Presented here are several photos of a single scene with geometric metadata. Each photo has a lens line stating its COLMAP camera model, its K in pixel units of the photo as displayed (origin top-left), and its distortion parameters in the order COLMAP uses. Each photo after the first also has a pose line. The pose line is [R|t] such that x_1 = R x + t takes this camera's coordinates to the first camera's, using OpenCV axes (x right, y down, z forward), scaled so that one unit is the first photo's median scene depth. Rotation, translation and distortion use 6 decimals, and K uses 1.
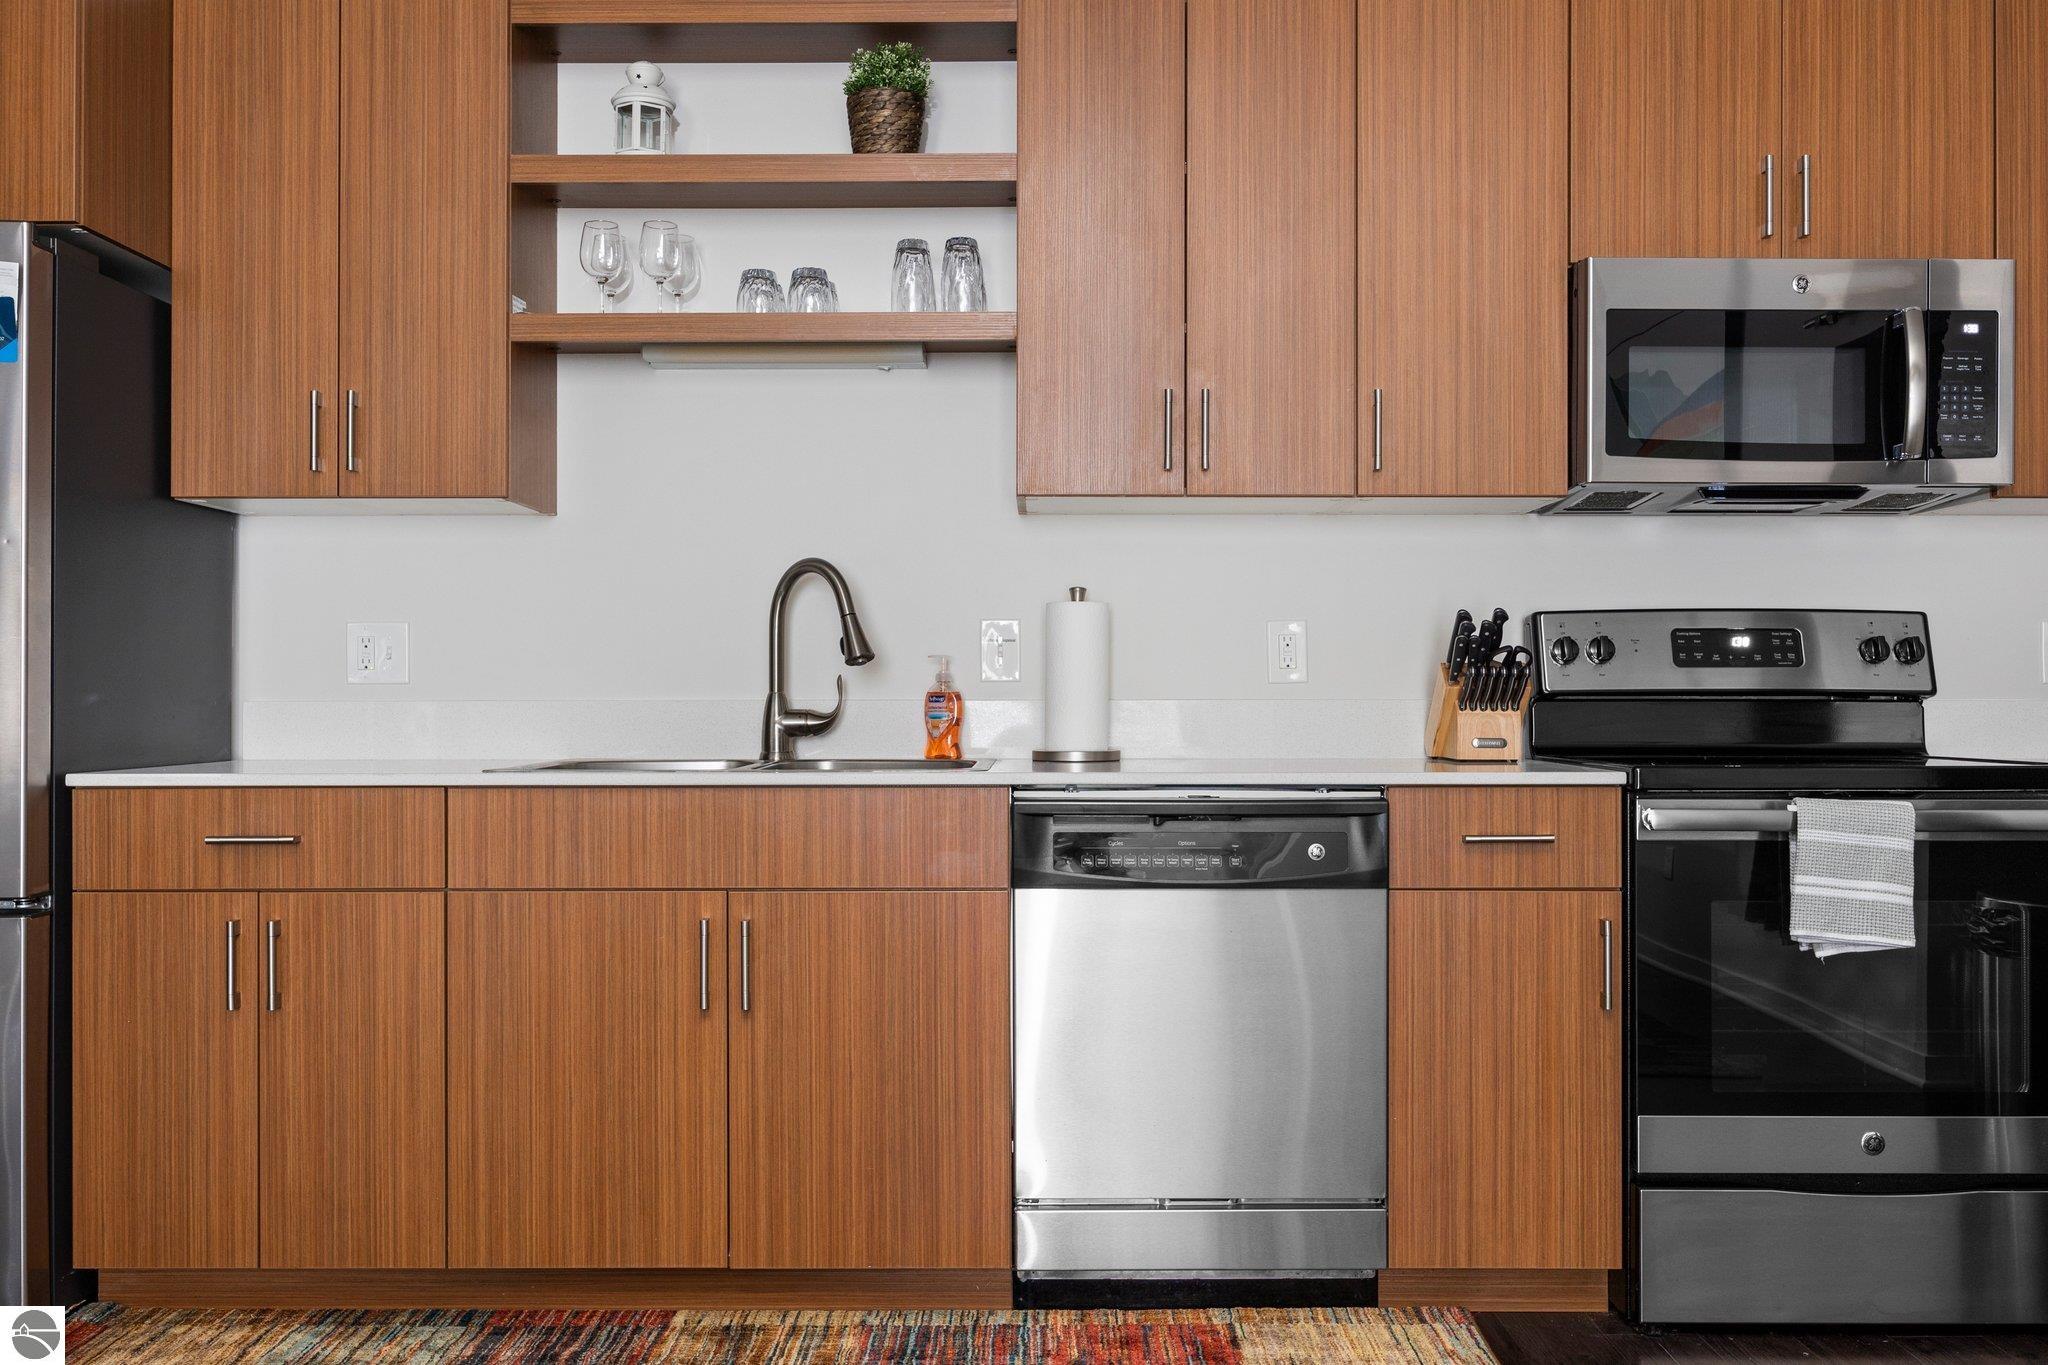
lens RADIAL K [[1710.6, 0, 1024.6], [0, 1710.6, 688.0], [0, 0, 1]] dist [0.001692, -0.015869]
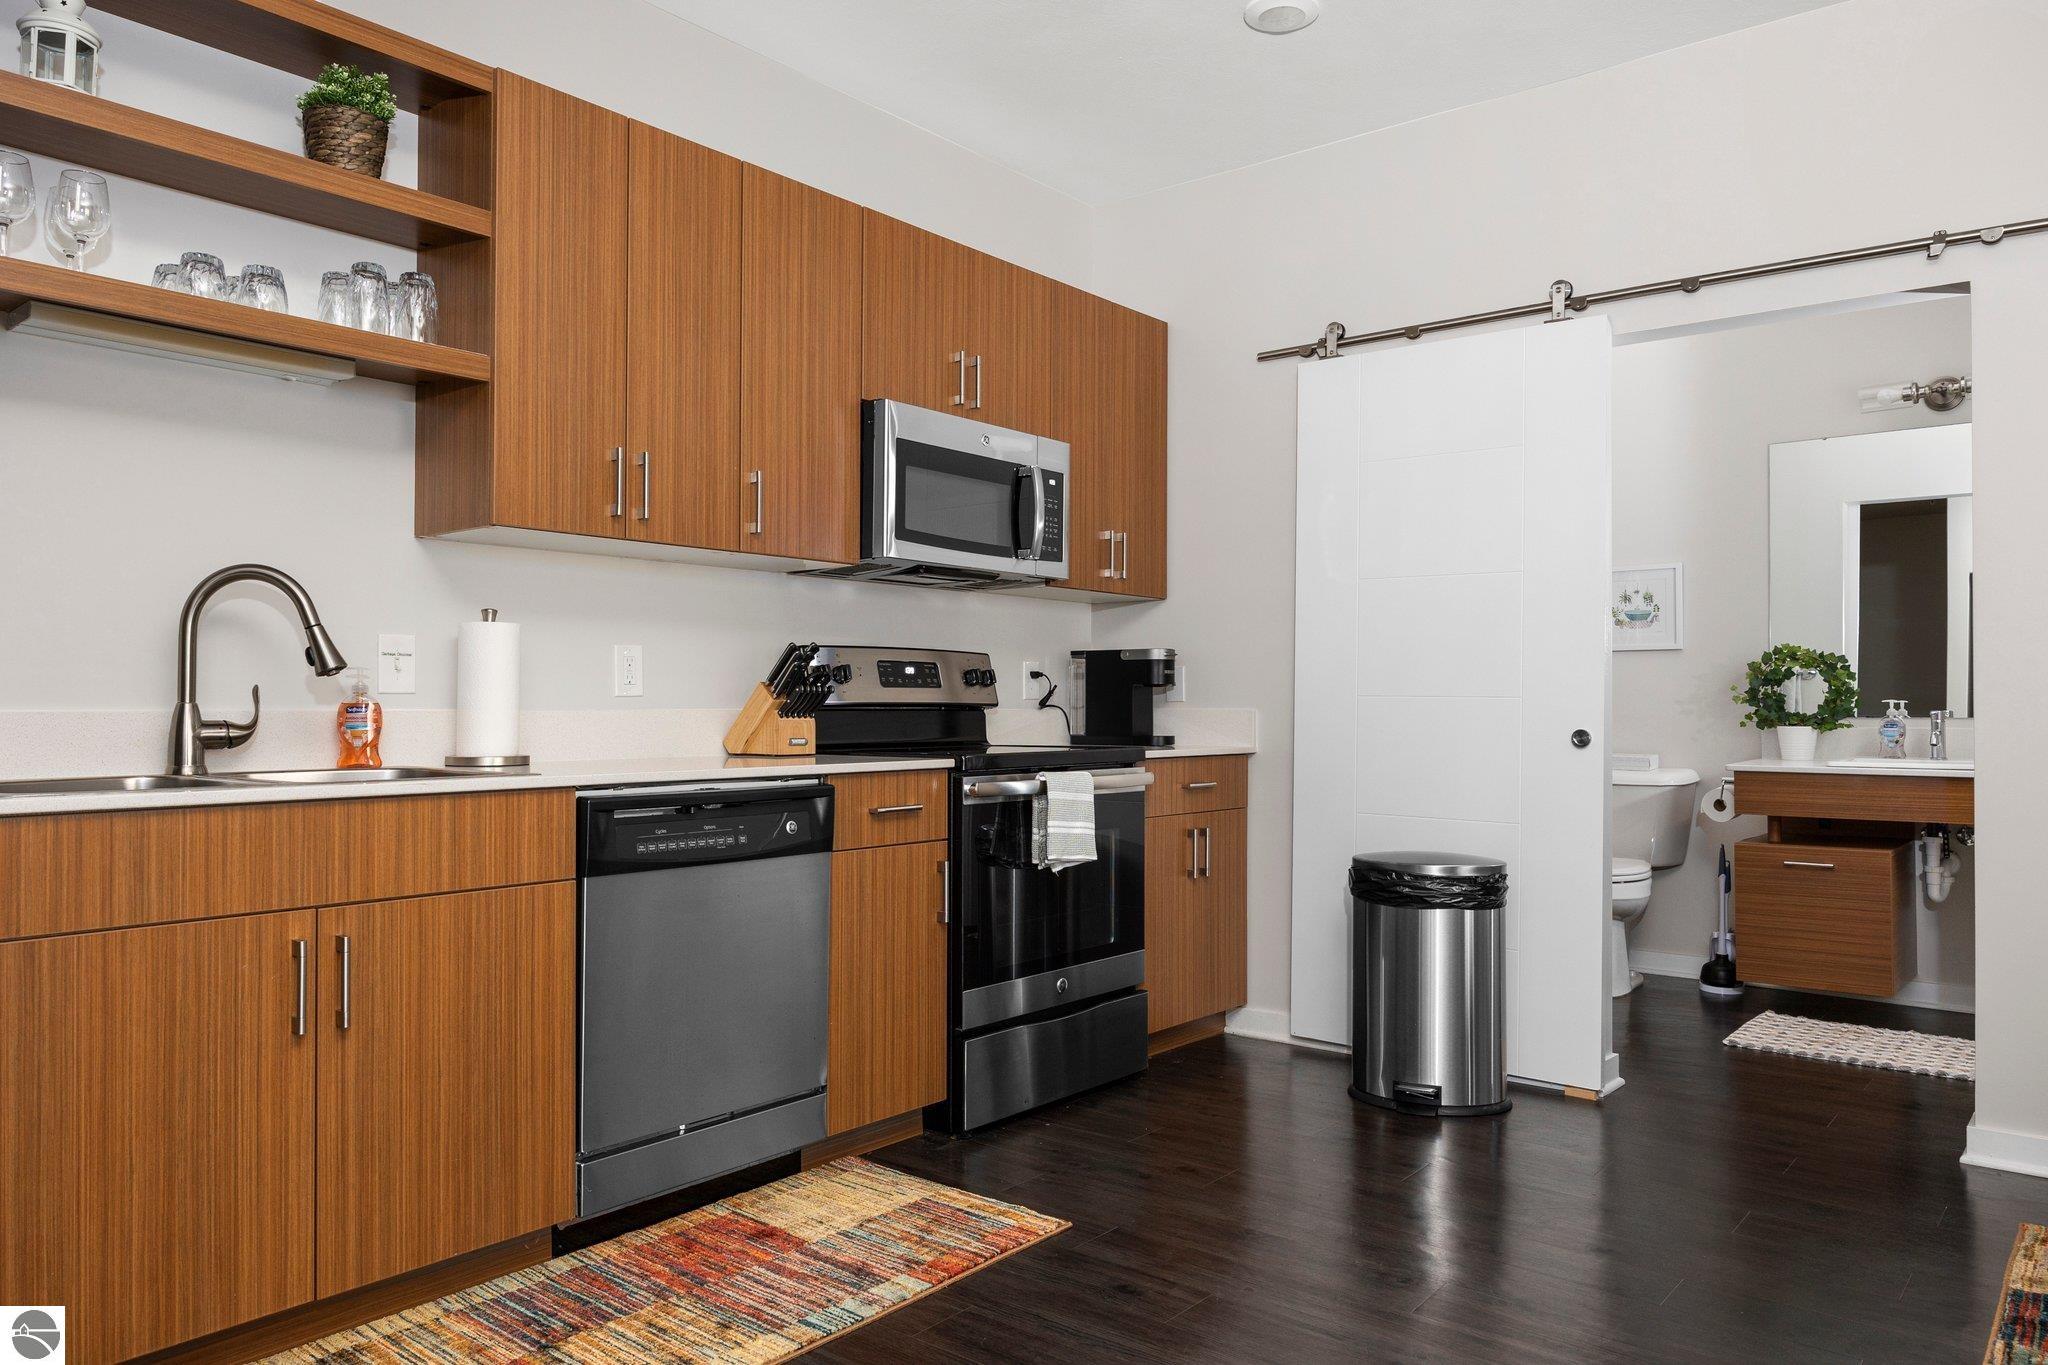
lens RADIAL K [[1373.7, 0, 1026.9], [0, 1373.7, 686.3], [0, 0, 1]] dist [-0.005636, -0.000913]
pose [[0.639465, 0.012231, 0.768723, -0.512670], [-0.003898, 0.999912, -0.012667, 0.001590], [-0.768810, 0.005103, 0.639457, 0.196009]]
